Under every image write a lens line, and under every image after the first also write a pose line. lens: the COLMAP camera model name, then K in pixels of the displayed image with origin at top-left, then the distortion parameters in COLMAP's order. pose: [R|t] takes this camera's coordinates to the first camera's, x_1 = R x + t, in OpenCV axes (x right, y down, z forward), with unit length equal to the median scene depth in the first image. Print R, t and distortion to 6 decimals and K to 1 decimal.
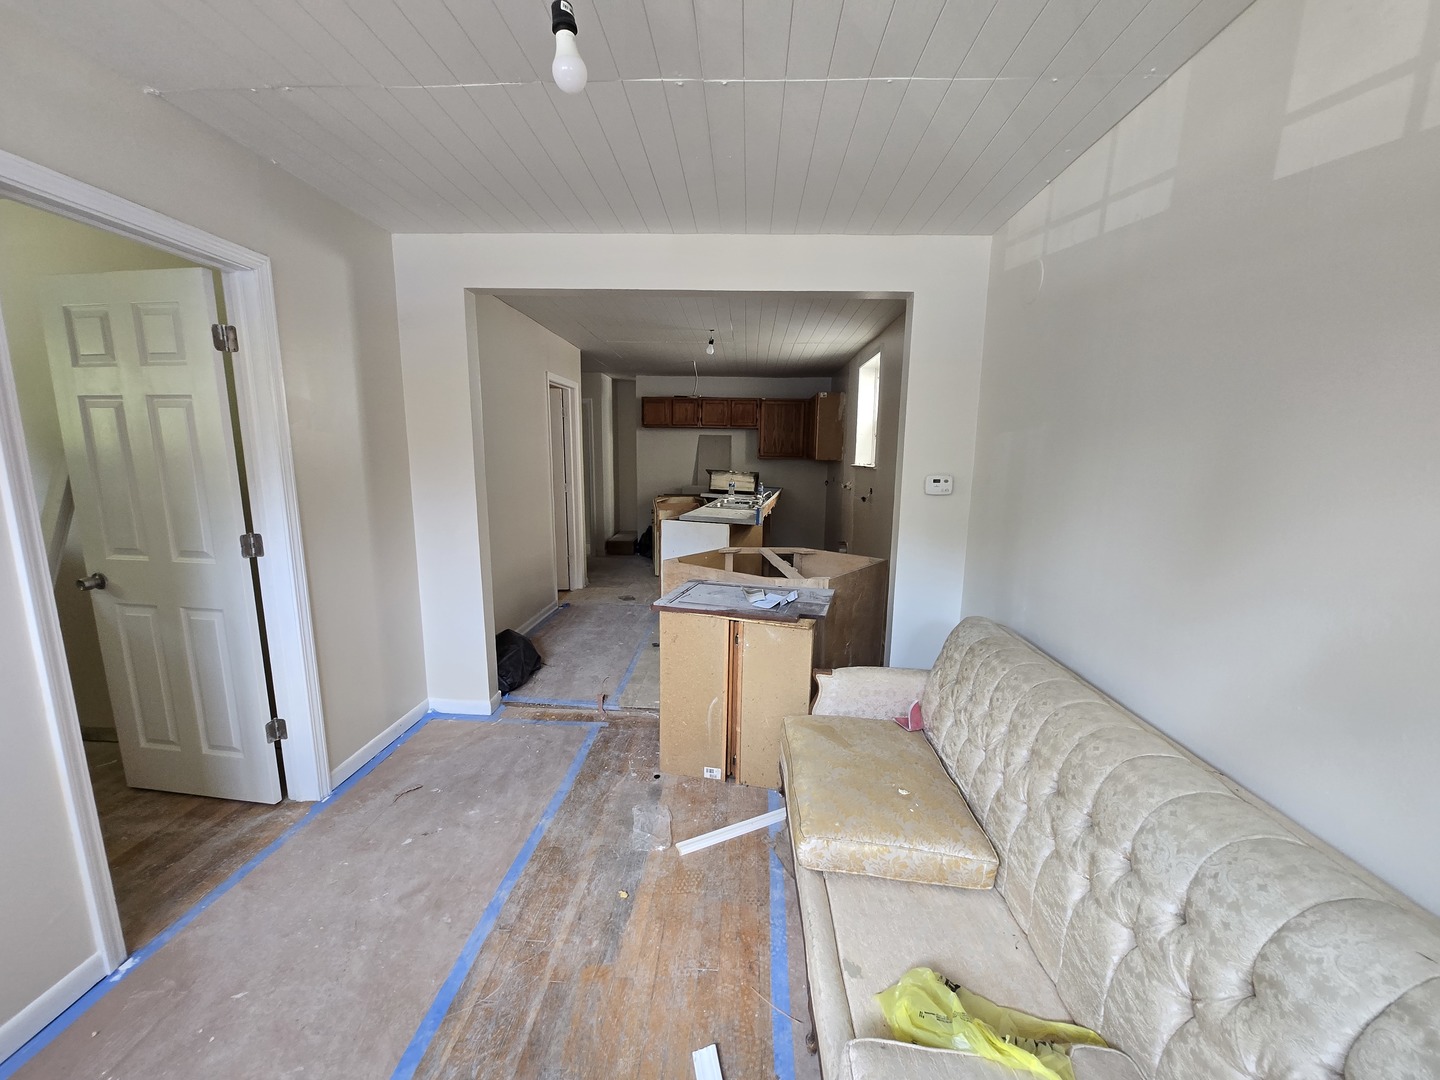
lens RADIAL K [[564.0, 0, 720.0], [0, 564.0, 549.5], [0, 0, 1]] dist [-0.001479, -0.000298]
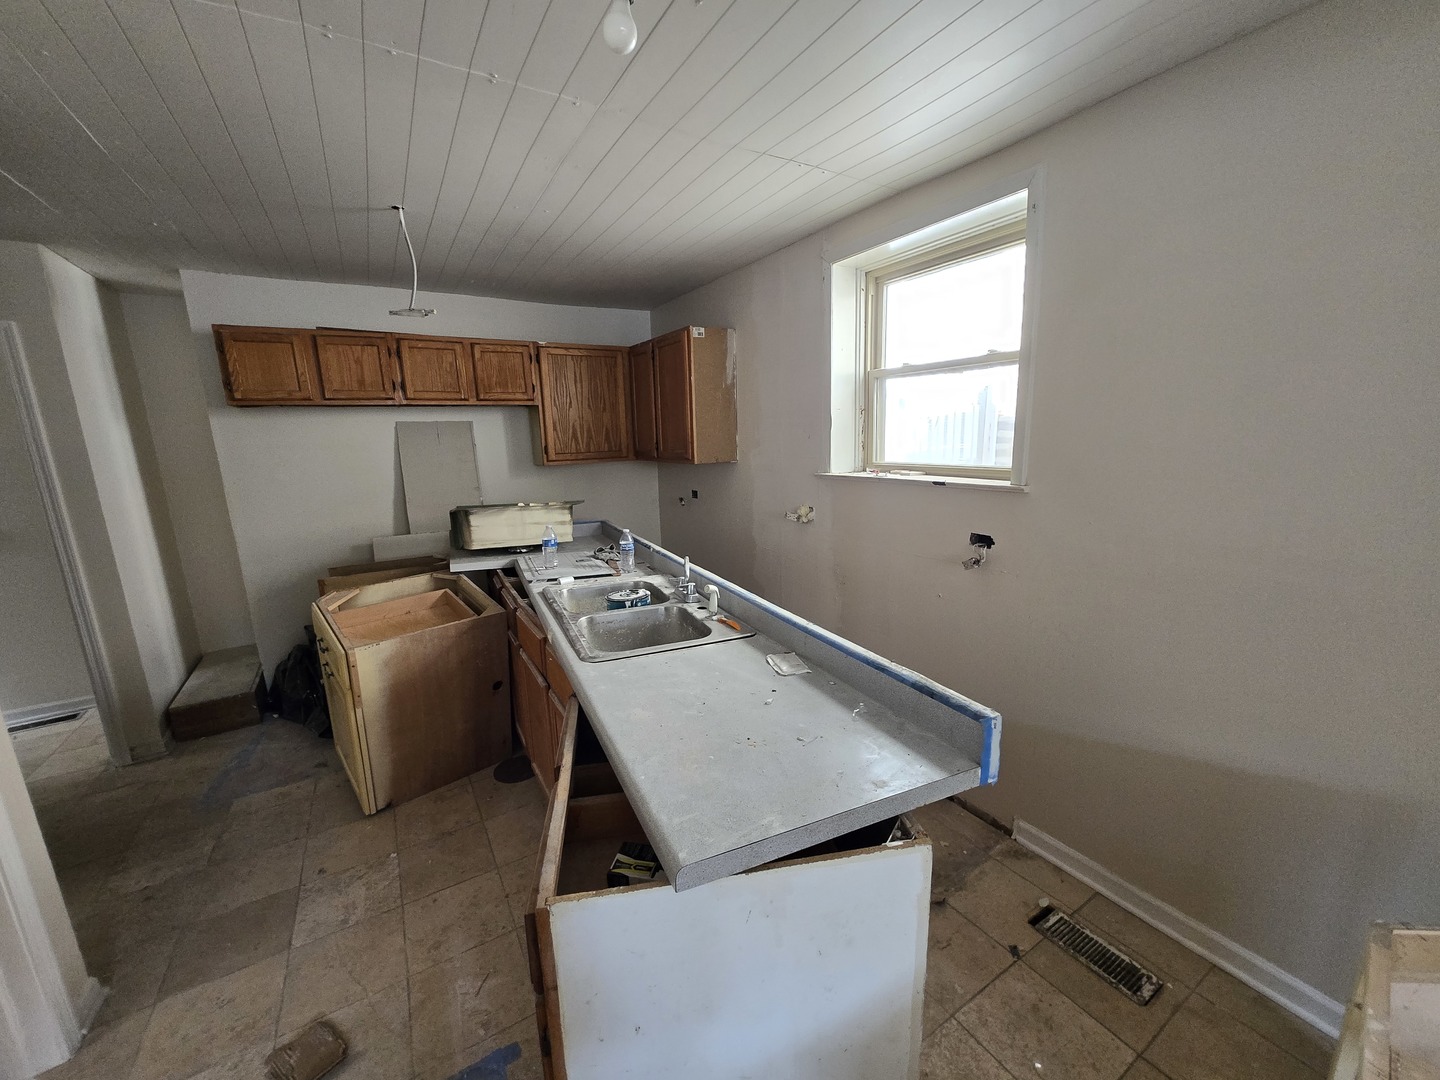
lens RADIAL K [[564.0, 0, 720.0], [0, 564.0, 549.5], [0, 0, 1]] dist [-0.001479, -0.000298]
pose [[0.829433, -0.153181, 0.537193, -0.082936], [0.136423, 0.988095, 0.071117, -0.103663], [-0.541691, 0.014299, 0.840456, 0.503615]]
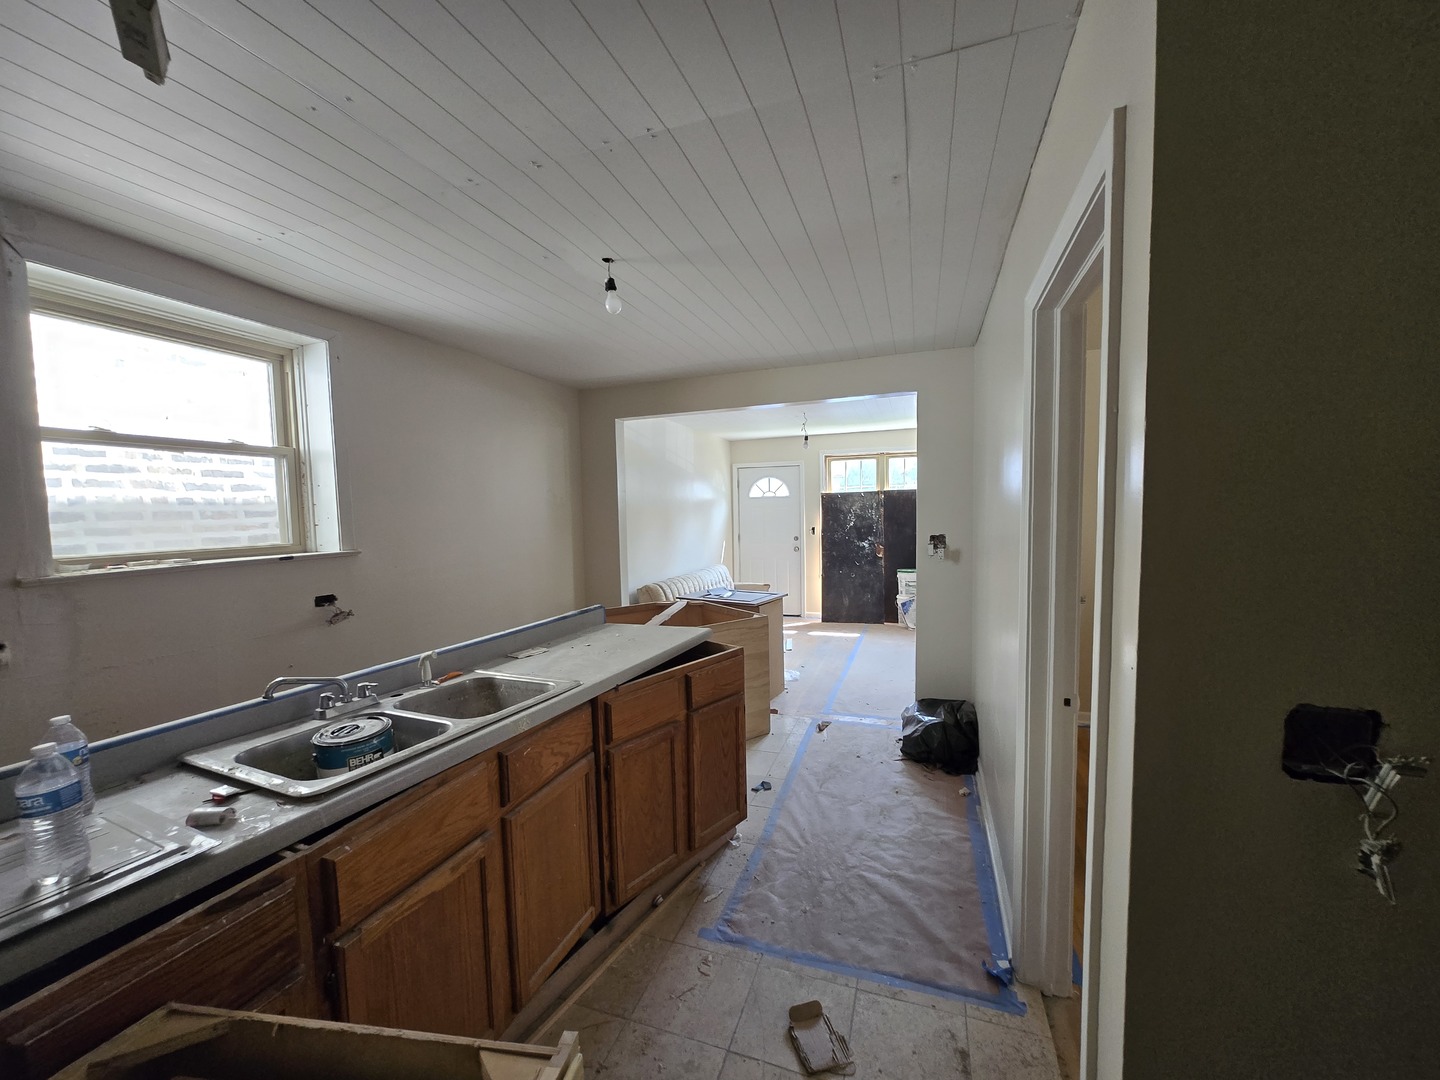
lens RADIAL K [[564.0, 0, 720.0], [0, 564.0, 549.5], [0, 0, 1]] dist [-0.001479, -0.000298]
pose [[-0.950134, -0.014547, 0.311502, -0.148504], [0.063298, 0.969120, 0.238328, -0.163051], [-0.305349, 0.246161, -0.919873, 0.888399]]
